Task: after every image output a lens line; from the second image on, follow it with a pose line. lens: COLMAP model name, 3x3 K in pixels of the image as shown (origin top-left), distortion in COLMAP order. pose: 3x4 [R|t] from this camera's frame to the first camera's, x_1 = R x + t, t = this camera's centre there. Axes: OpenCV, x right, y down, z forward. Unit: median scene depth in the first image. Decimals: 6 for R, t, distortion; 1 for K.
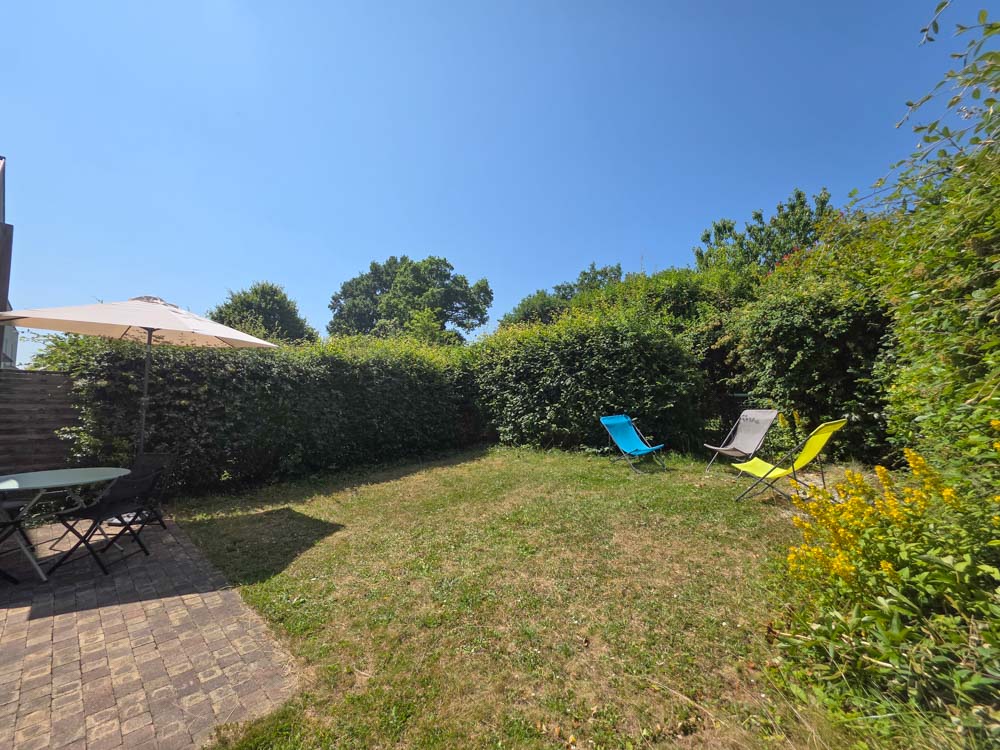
lens RADIAL K [[396.0, 0, 500.0], [0, 396.0, 375.0], [0, 0, 1]] dist [-0.000113, 0.000075]
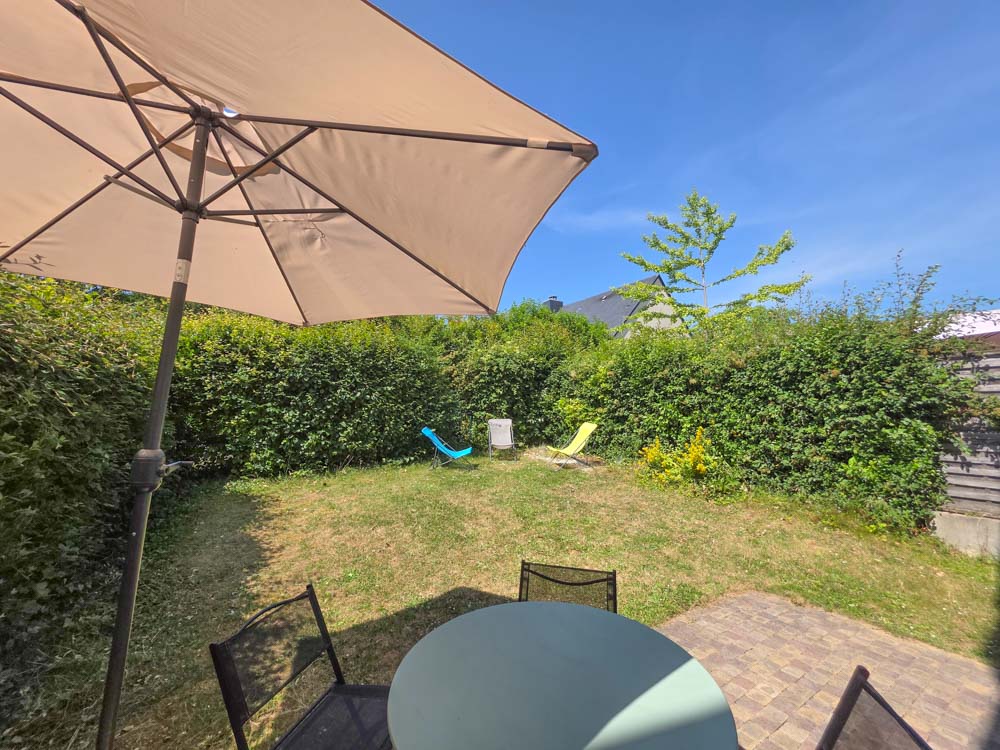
lens RADIAL K [[396.0, 0, 500.0], [0, 396.0, 375.0], [0, 0, 1]] dist [-0.000113, 0.000075]
pose [[0.266535, 0.086060, 0.959975, -0.137876], [-0.052623, 0.995819, -0.074663, 0.004737], [-0.962388, -0.030617, 0.269950, 0.085841]]
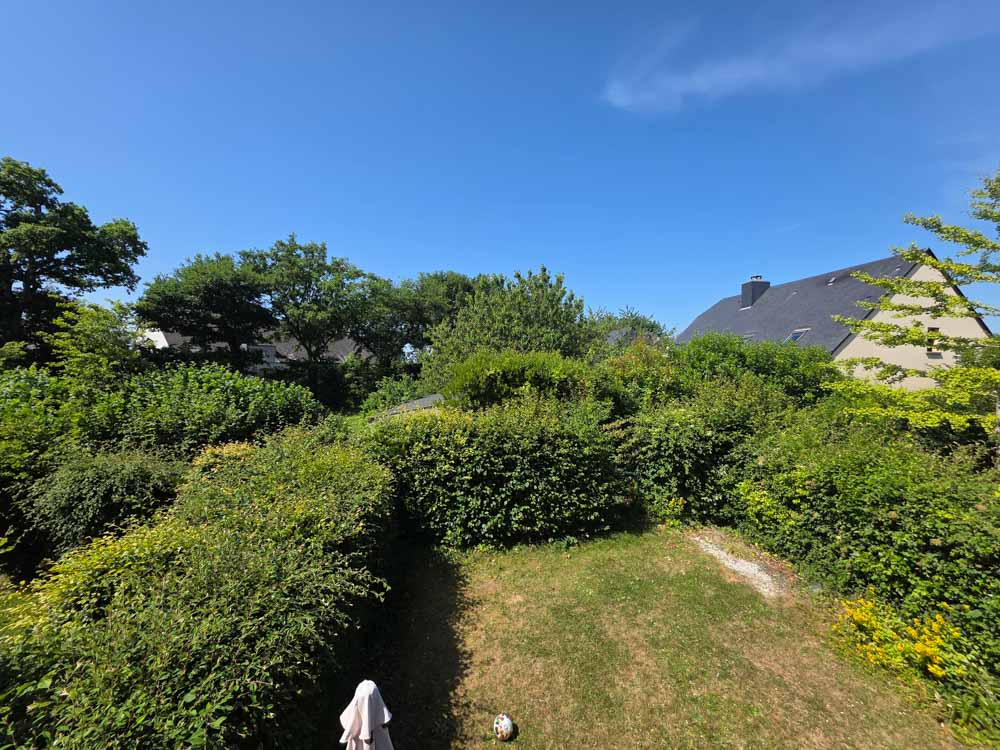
lens RADIAL K [[396.0, 0, 500.0], [0, 396.0, 375.0], [0, 0, 1]] dist [-0.000113, 0.000075]
pose [[0.655825, -0.014558, 0.754773, -0.142764], [-0.056904, 0.996016, 0.068656, -0.070472], [-0.752765, -0.087976, 0.652384, 0.079094]]
